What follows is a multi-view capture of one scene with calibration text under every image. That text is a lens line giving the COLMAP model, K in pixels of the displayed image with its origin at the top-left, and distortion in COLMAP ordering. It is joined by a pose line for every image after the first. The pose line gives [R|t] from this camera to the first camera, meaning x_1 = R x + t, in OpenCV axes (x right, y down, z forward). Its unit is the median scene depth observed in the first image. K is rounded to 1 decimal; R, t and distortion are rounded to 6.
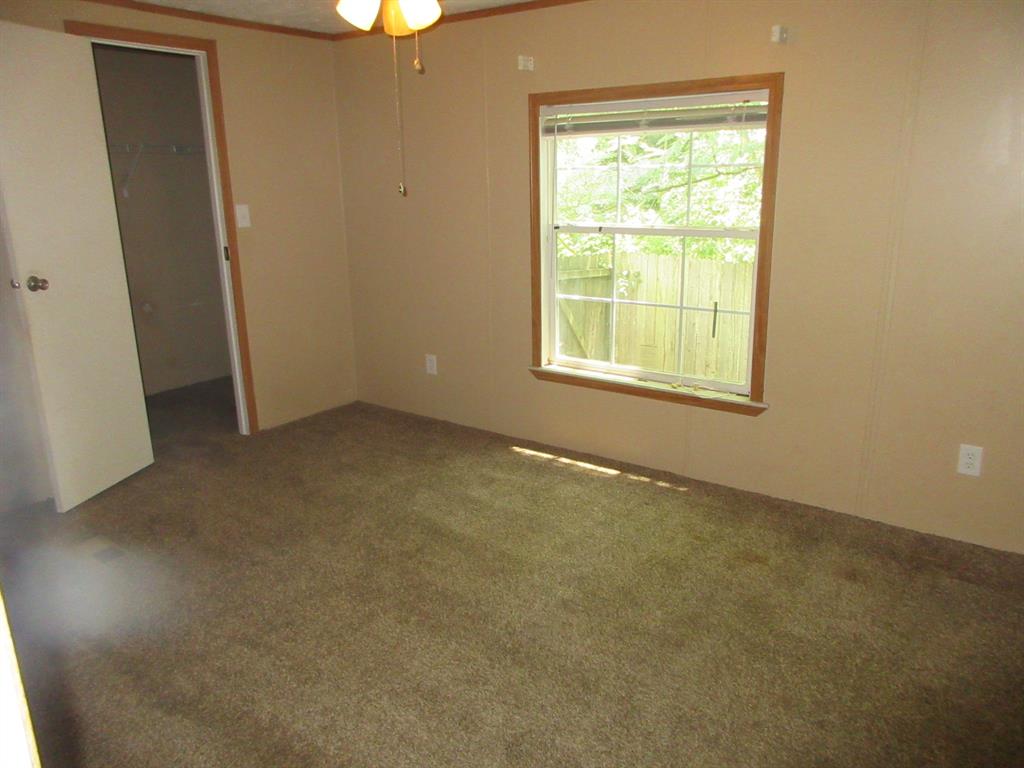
lens RADIAL K [[748.4, 0, 513.6], [0, 748.4, 399.0], [0, 0, 1]] dist [0.005316, 0.002186]
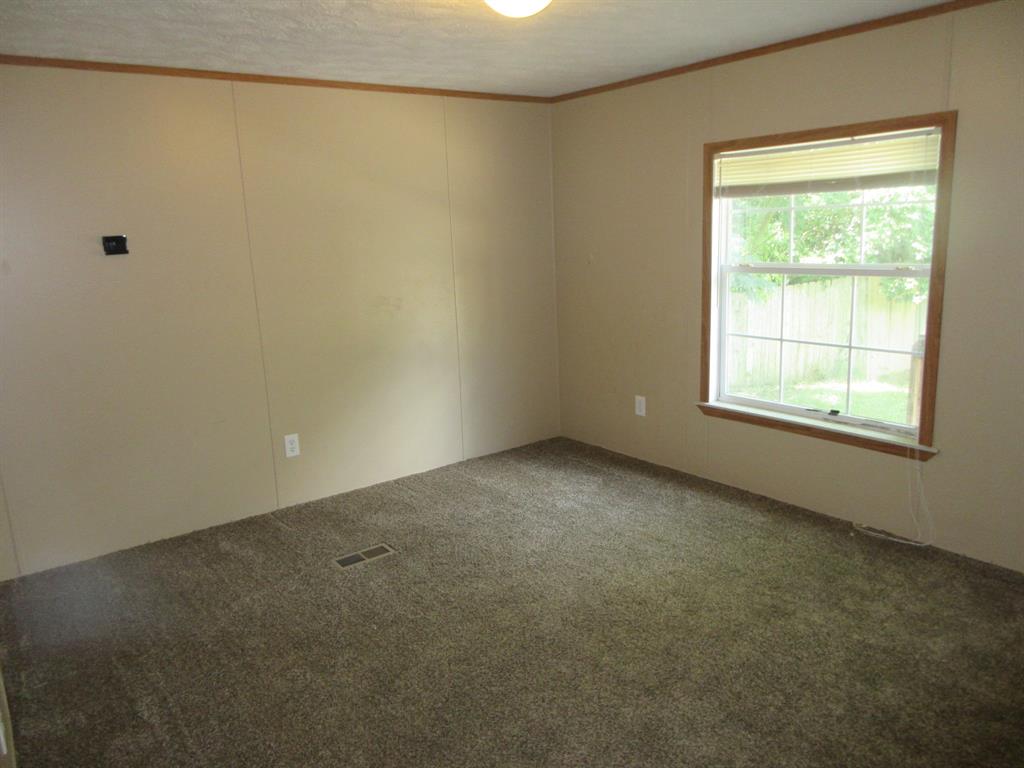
lens RADIAL K [[754.7, 0, 512.0], [0, 754.7, 384.0], [0, 0, 1]] dist [-0.003803, 0.003736]
pose [[0.955765, 0.033423, -0.292228, 0.096708], [-0.055979, 0.996033, -0.069167, 0.020653], [0.288757, 0.082466, 0.953844, -0.072173]]
